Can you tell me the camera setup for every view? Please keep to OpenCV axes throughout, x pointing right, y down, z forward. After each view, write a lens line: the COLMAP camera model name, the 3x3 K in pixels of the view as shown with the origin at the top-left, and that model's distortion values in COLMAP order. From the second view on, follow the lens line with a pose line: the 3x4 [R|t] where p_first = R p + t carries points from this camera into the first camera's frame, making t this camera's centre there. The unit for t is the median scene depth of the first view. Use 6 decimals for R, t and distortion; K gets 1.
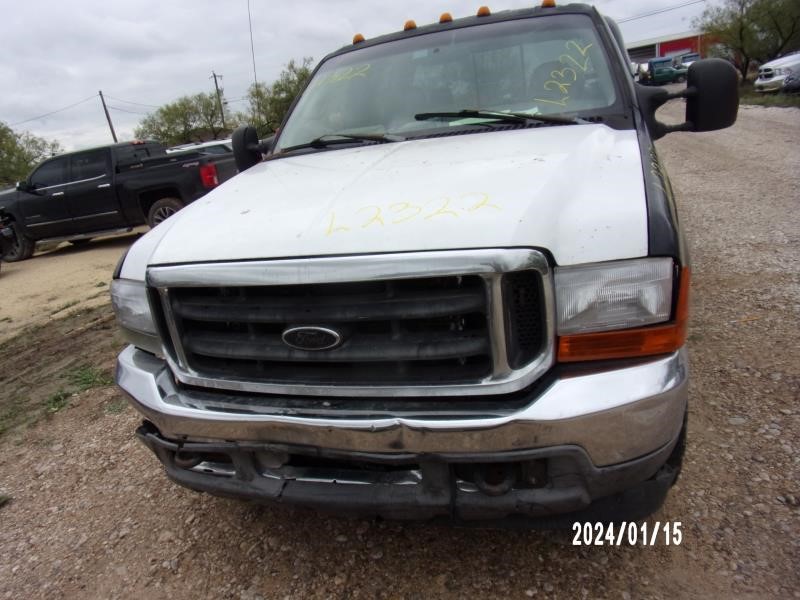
lens RADIAL K [[605.1, 0, 400.0], [0, 605.1, 300.0], [0, 0, 1]] dist [-0.000220, 0.003843]
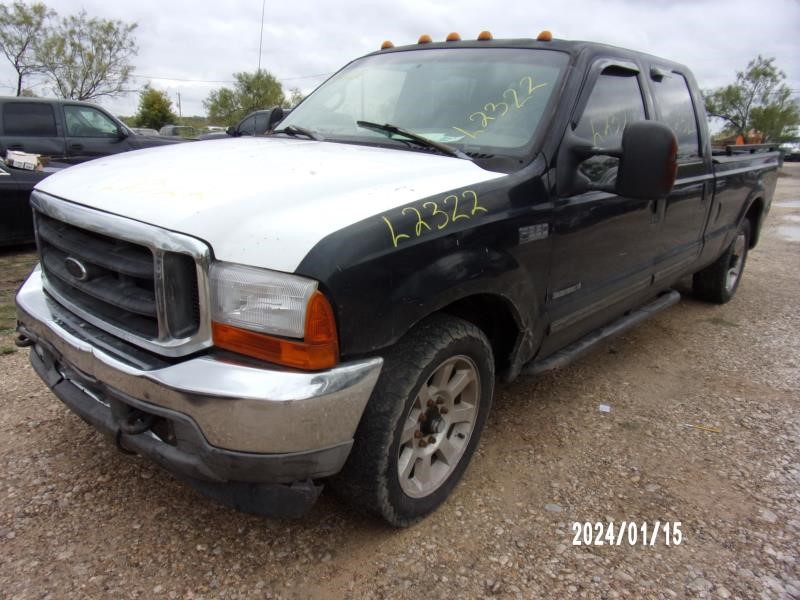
lens RADIAL K [[620.3, 0, 400.0], [0, 620.3, 300.0], [0, 0, 1]] dist [0.001549, 0.001812]
pose [[0.895254, 0.282666, -0.344413, 0.628108], [-0.284122, 0.957616, 0.047398, -0.087228], [0.343213, 0.055422, 0.937621, 0.021601]]
